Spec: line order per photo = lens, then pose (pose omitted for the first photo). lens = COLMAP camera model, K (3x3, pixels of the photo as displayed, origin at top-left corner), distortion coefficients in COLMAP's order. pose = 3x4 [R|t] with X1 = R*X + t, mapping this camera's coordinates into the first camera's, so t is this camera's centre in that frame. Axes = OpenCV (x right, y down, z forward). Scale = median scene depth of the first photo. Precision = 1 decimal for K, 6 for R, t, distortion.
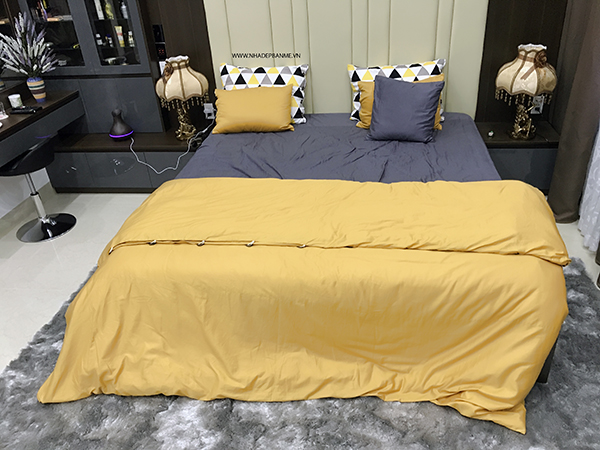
lens RADIAL K [[495.2, 0, 304.1], [0, 495.2, 221.1], [0, 0, 1]] dist [0.052620, -0.067748]
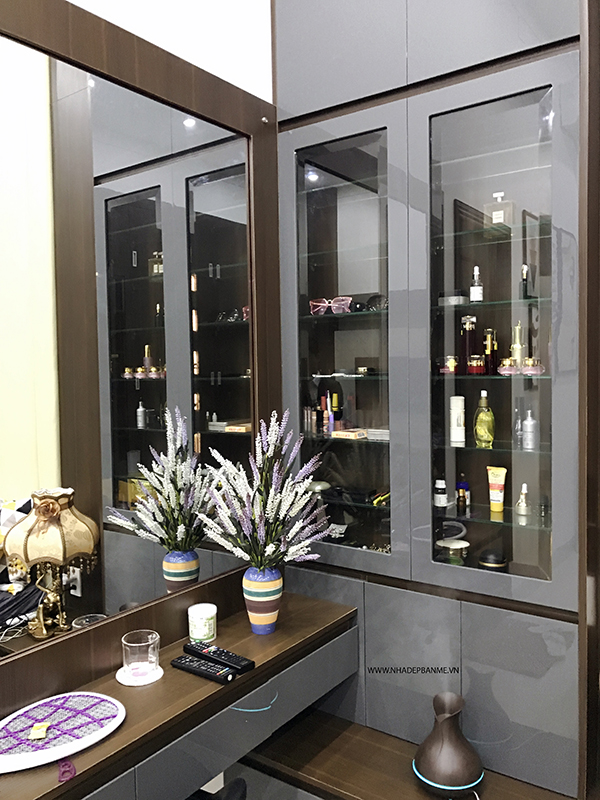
lens RADIAL K [[660.2, 0, 299.6], [0, 660.2, 399.0], [0, 0, 1]] dist [0.052620, -0.067748]
pose [[0.879752, 0.066005, -0.470829, -0.283732], [-0.269164, 0.885471, -0.378804, -0.215604], [0.391903, 0.459983, 0.796761, 0.544510]]
